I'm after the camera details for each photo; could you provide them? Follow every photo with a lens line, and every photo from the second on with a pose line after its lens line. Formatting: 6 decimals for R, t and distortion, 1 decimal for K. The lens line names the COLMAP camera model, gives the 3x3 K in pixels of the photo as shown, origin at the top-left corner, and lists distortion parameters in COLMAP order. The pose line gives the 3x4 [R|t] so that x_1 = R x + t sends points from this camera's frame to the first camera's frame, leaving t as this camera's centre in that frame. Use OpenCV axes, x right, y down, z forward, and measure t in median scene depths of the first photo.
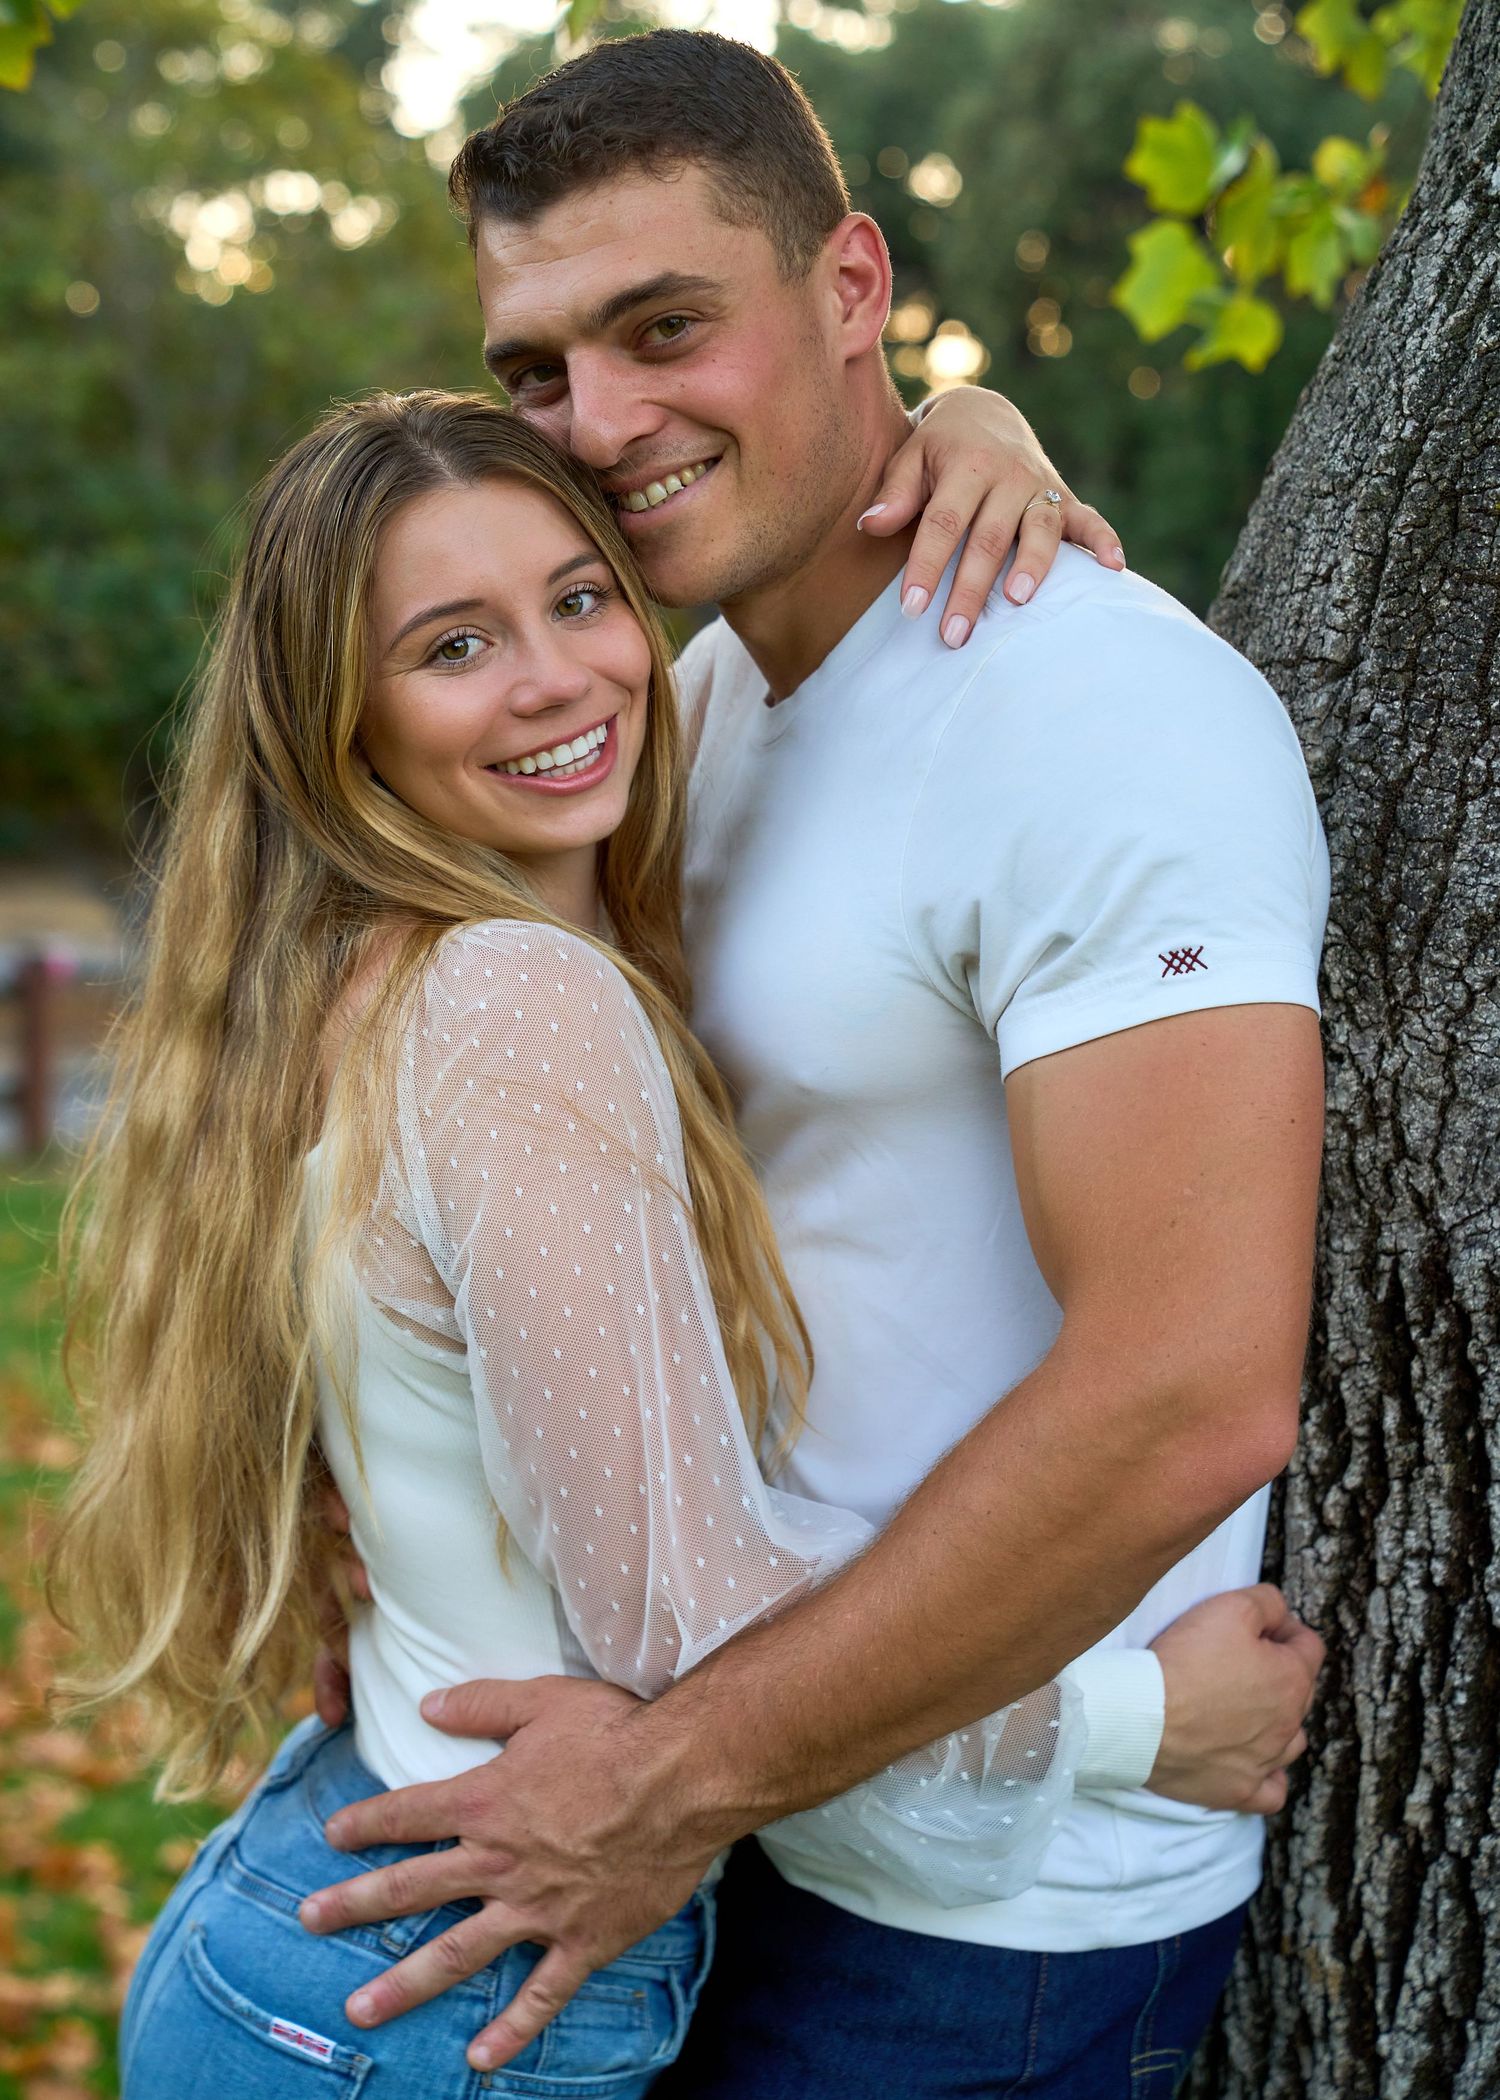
lens RADIAL K [[3695.1, 0, 749.9], [0, 3695.1, 1061.4], [0, 0, 1]] dist [-0.055821, 0.000000]
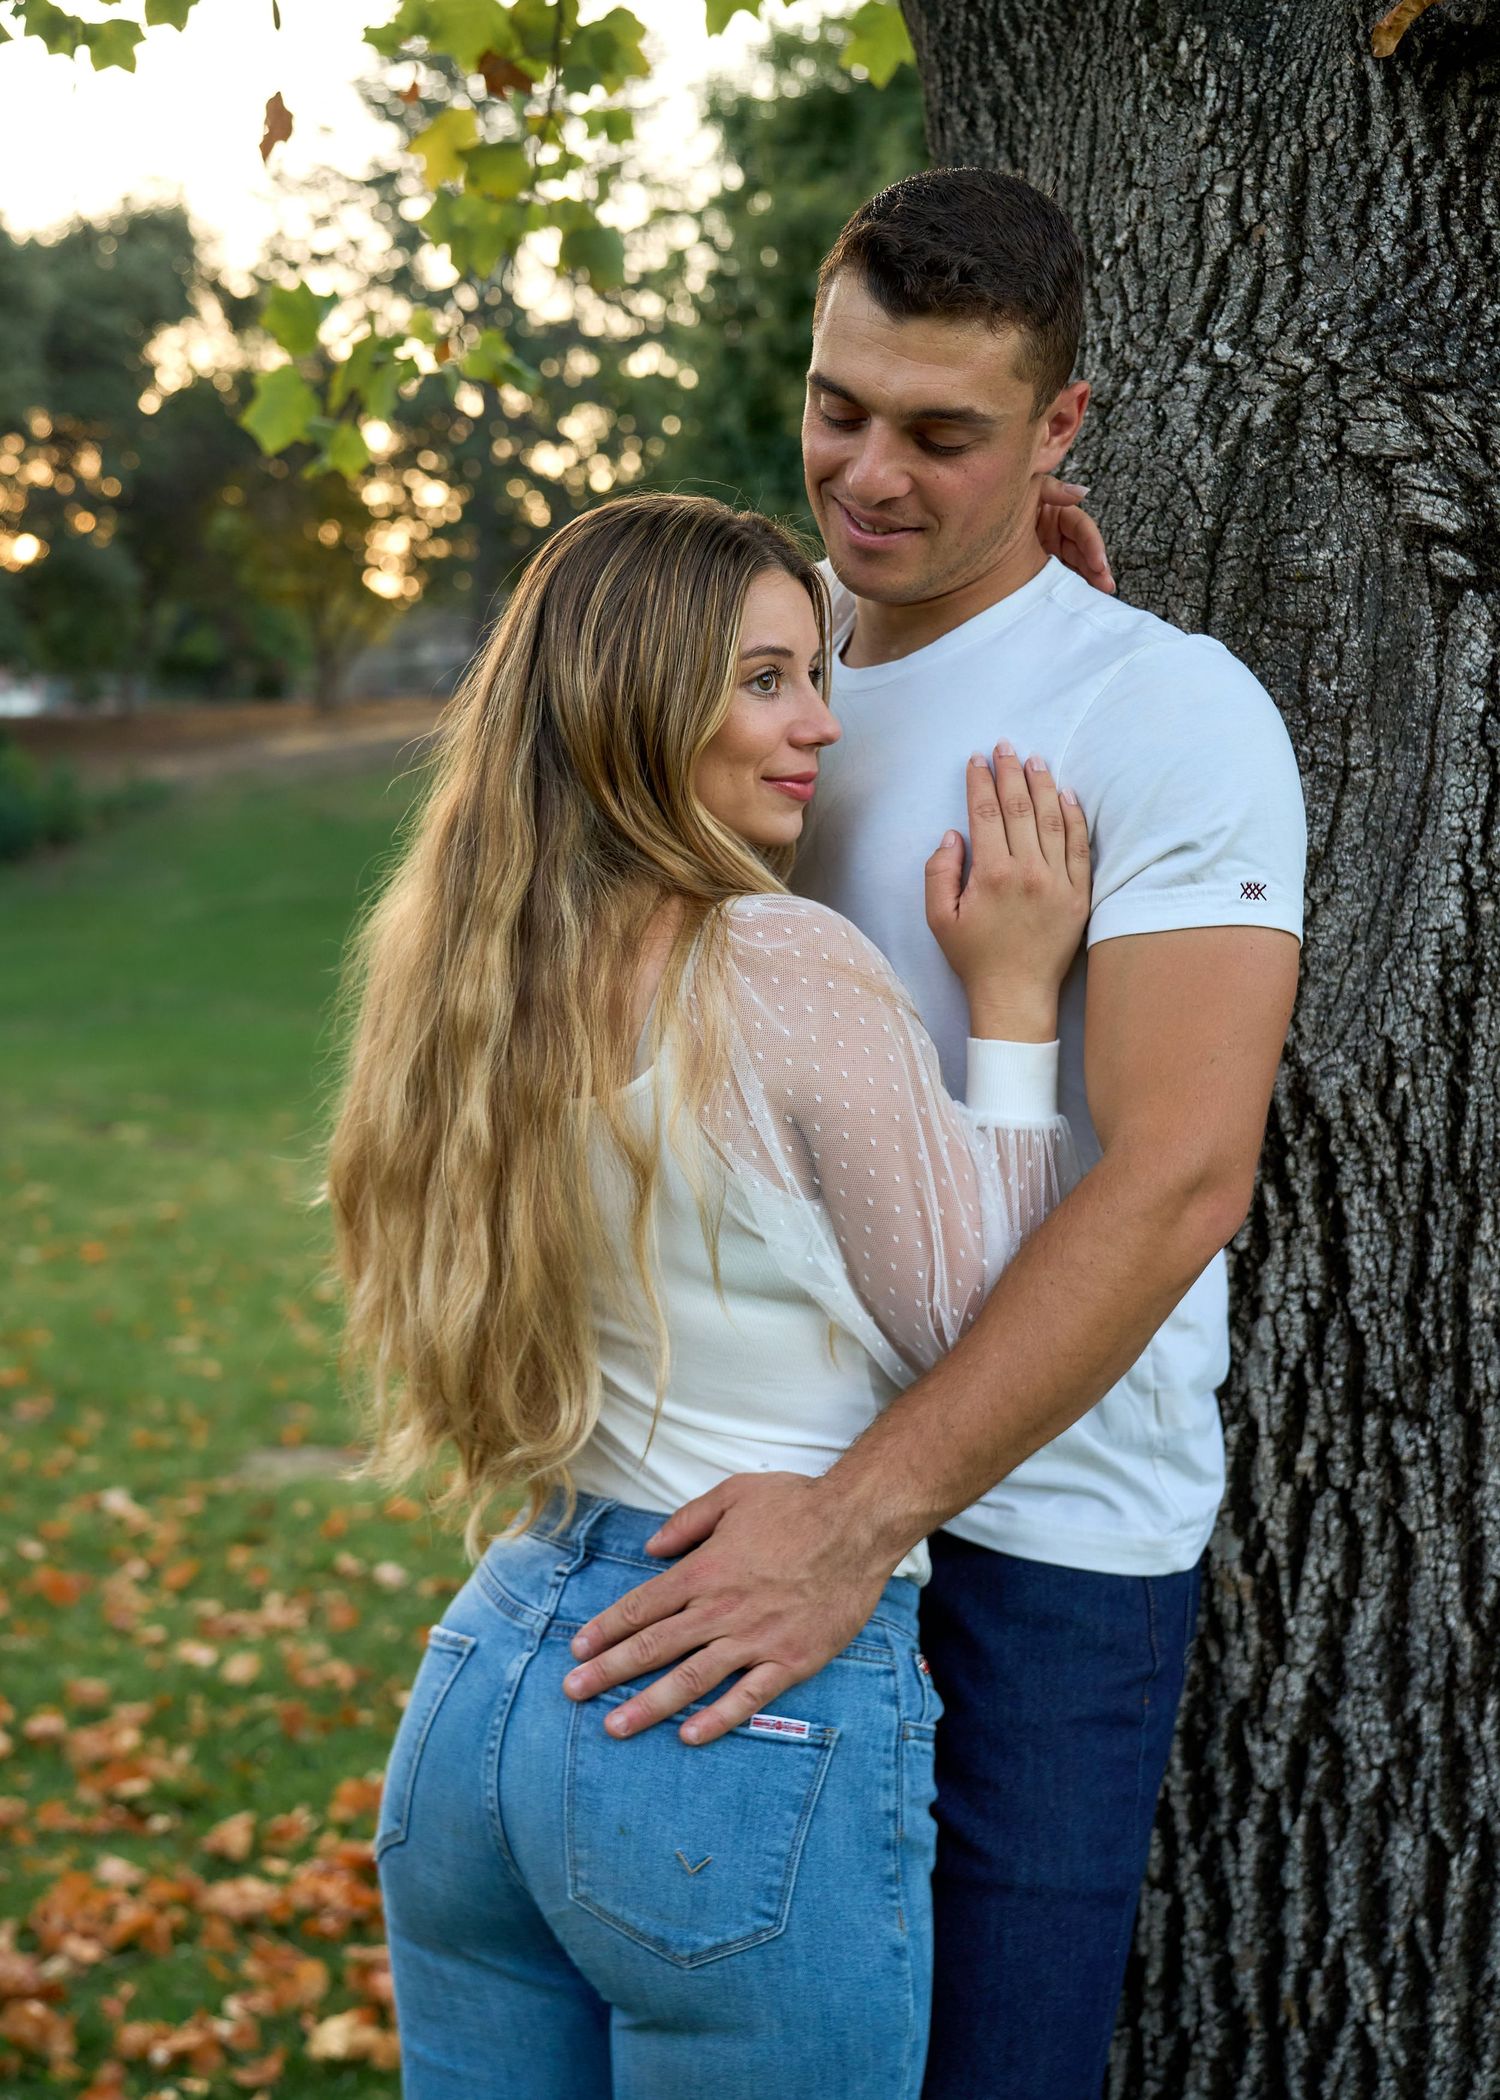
lens RADIAL K [[2820.9, 0, 749.1], [0, 2820.9, 1033.6], [0, 0, 1]] dist [-0.038304, 0.000000]
pose [[0.905924, -0.065134, 0.418400, -0.479224], [0.062610, 0.997842, 0.019774, -0.003587], [-0.418785, 0.008282, 0.908048, 0.071295]]
